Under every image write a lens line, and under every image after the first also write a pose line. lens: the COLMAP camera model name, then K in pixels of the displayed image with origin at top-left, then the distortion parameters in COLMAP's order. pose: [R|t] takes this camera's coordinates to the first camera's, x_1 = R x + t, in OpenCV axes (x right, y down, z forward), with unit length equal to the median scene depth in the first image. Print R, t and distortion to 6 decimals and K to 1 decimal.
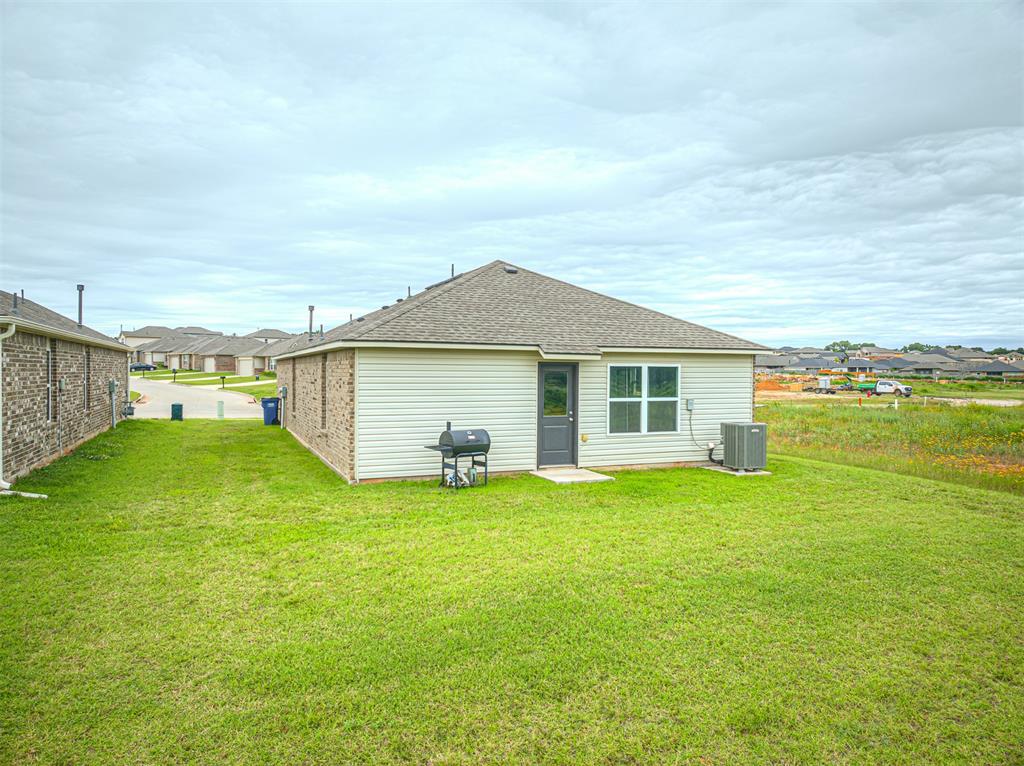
lens RADIAL K [[696.8, 0, 507.0], [0, 696.8, 379.8], [0, 0, 1]] dist [0.064843, -0.088356]
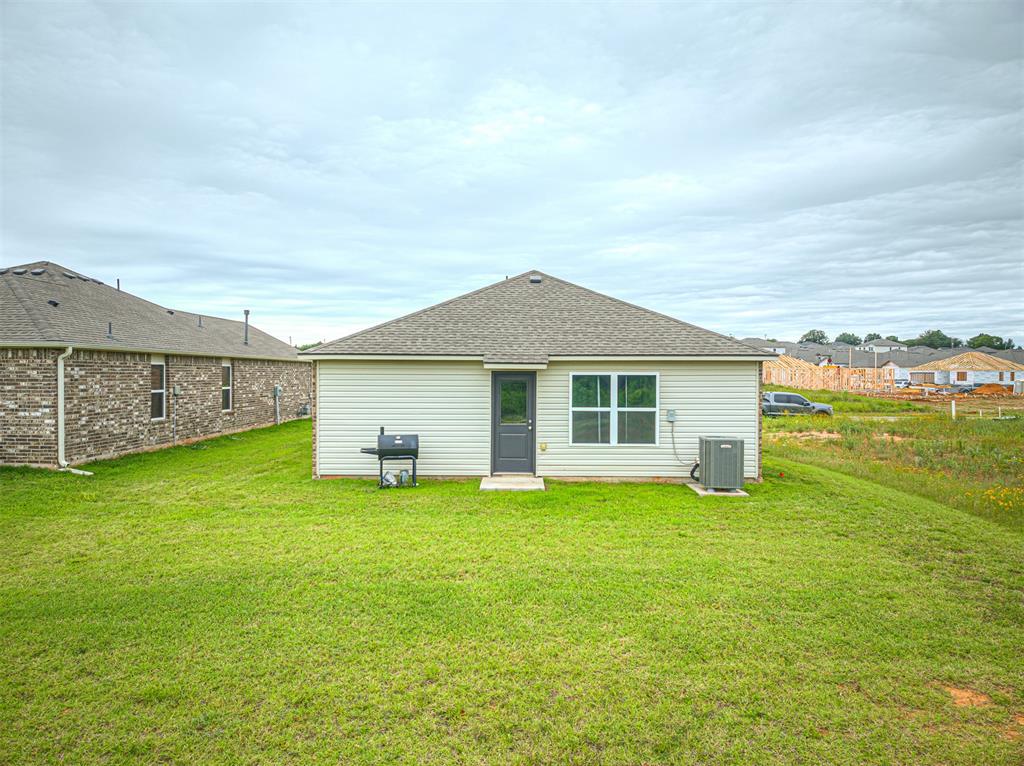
lens RADIAL K [[696.8, 0, 507.0], [0, 696.8, 379.8], [0, 0, 1]] dist [0.064843, -0.088356]
pose [[0.910149, 0.000619, -0.414280, 0.475907], [-0.001760, 0.999996, -0.002374, -0.010373], [0.414277, 0.002890, 0.910146, 0.067451]]
